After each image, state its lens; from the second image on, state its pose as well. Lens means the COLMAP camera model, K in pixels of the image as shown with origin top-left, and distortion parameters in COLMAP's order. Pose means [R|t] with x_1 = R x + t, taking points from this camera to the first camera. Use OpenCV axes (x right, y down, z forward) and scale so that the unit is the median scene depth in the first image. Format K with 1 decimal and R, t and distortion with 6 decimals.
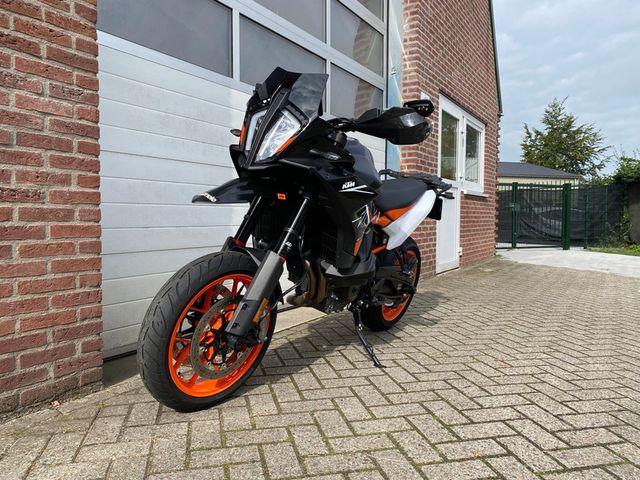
lens RADIAL K [[482.5, 0, 320.0], [0, 482.5, 240.0], [0, 0, 1]] dist [0.003666, -0.010146]
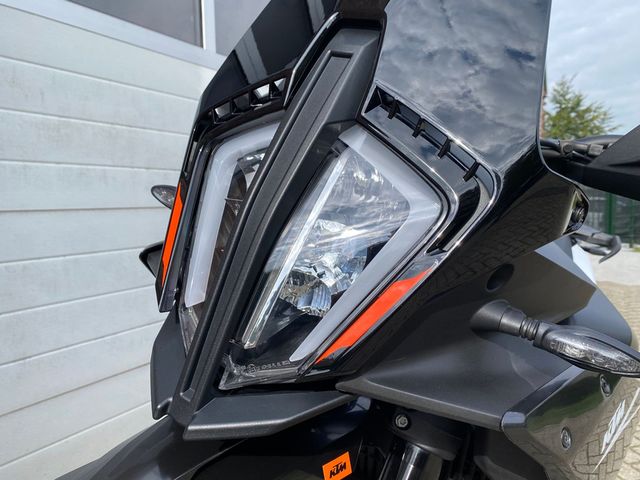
lens RADIAL K [[482.5, 0, 320.0], [0, 482.5, 240.0], [0, 0, 1]] dist [0.003666, -0.010146]
pose [[0.999679, -0.025303, 0.000960, -0.059357], [0.025262, 0.999211, 0.030635, -0.147032], [-0.001734, -0.030601, 0.999530, 0.506697]]
